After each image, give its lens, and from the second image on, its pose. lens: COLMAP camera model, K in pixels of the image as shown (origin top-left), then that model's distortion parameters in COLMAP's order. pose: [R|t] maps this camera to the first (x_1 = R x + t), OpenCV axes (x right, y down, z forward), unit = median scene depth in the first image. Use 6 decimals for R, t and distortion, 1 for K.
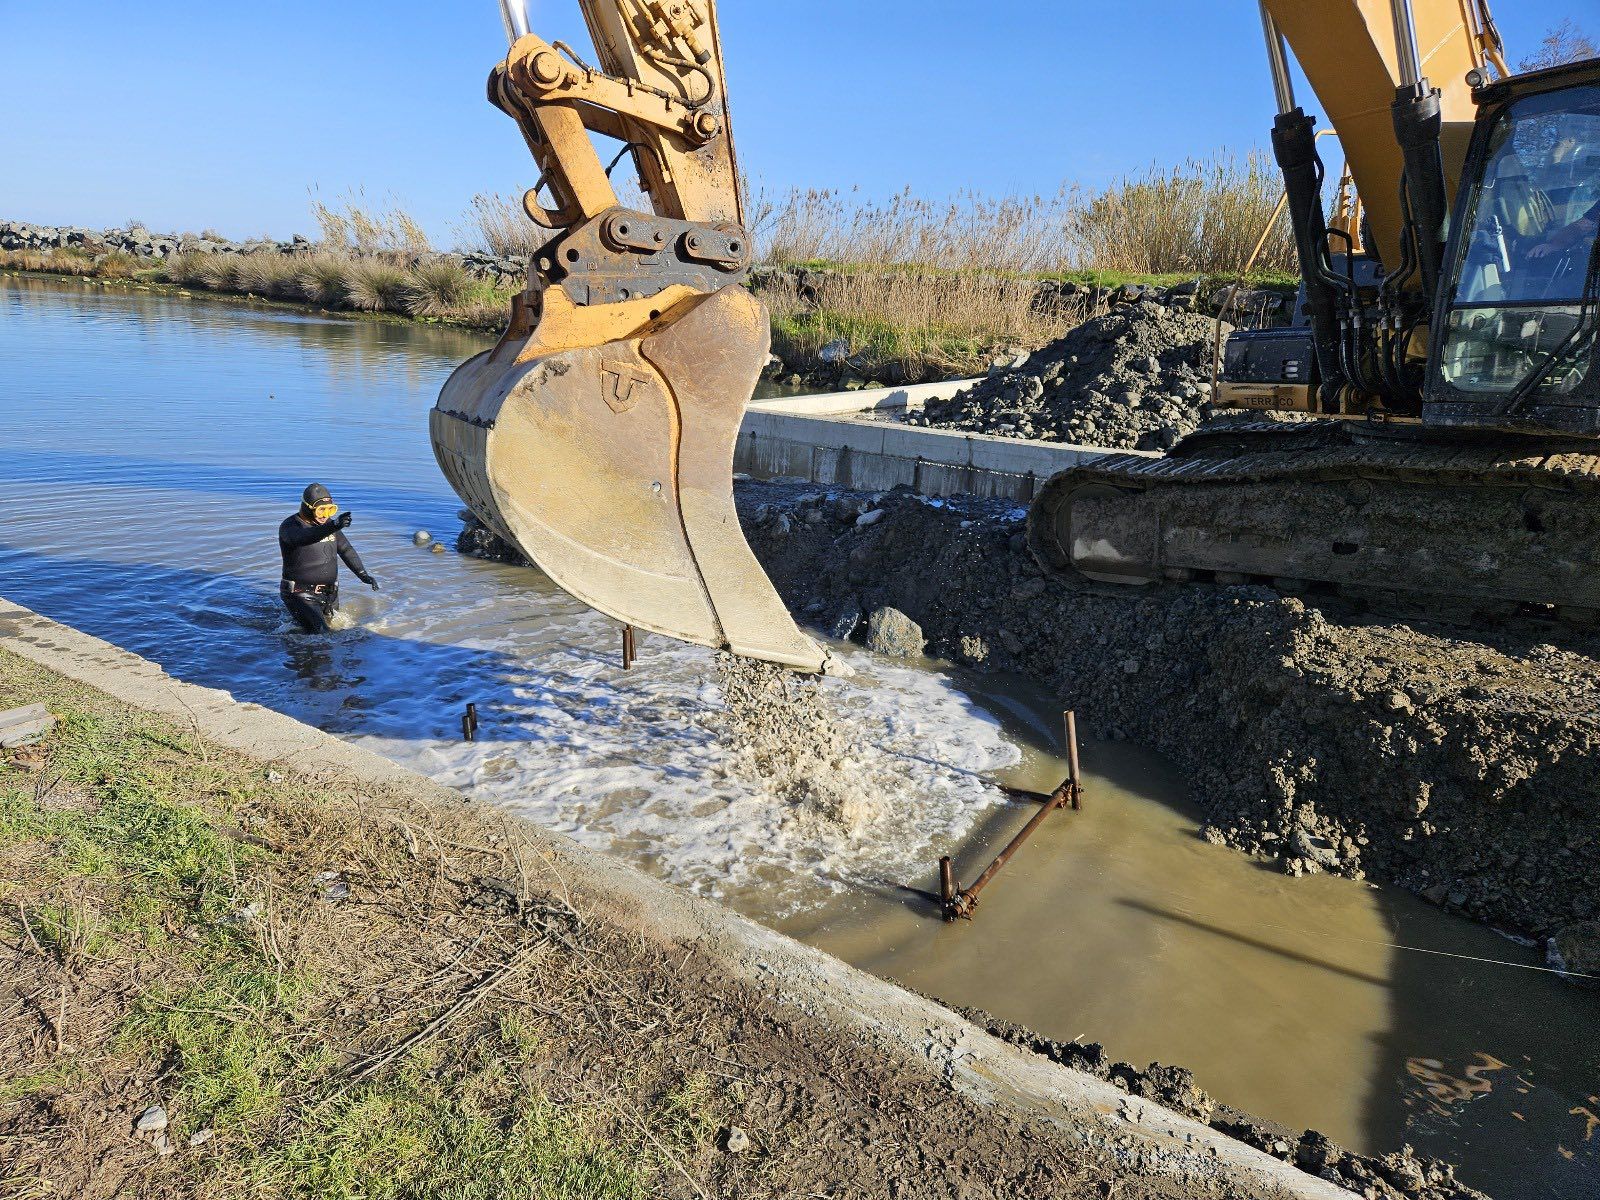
lens RADIAL K [[1088.3, 0, 802.0], [0, 1088.3, 610.8], [0, 0, 1]] dist [0.078133, -0.075817]
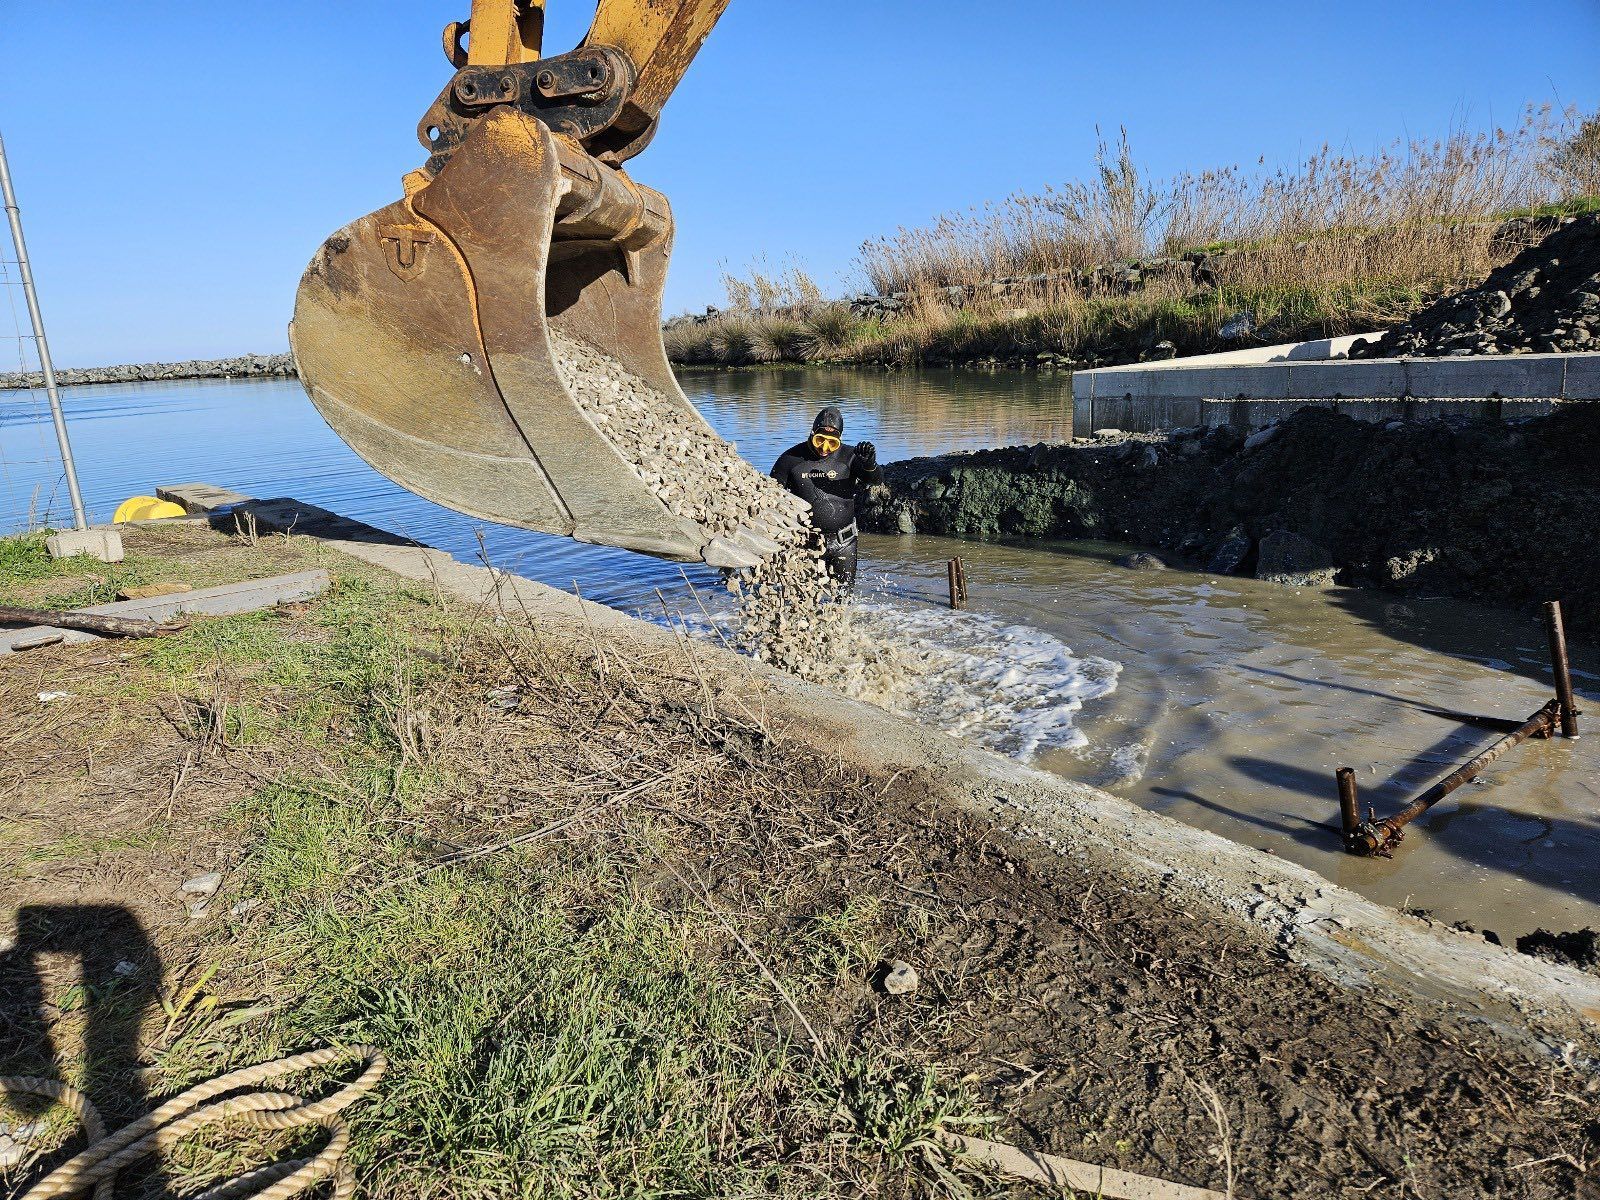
lens RADIAL K [[1088.3, 0, 802.0], [0, 1088.3, 610.8], [0, 0, 1]] dist [0.078133, -0.075817]
pose [[0.931299, -0.037370, -0.362334, 0.103188], [0.016862, 0.998080, -0.059598, 0.250768], [0.363865, 0.049394, 0.930141, 0.312667]]
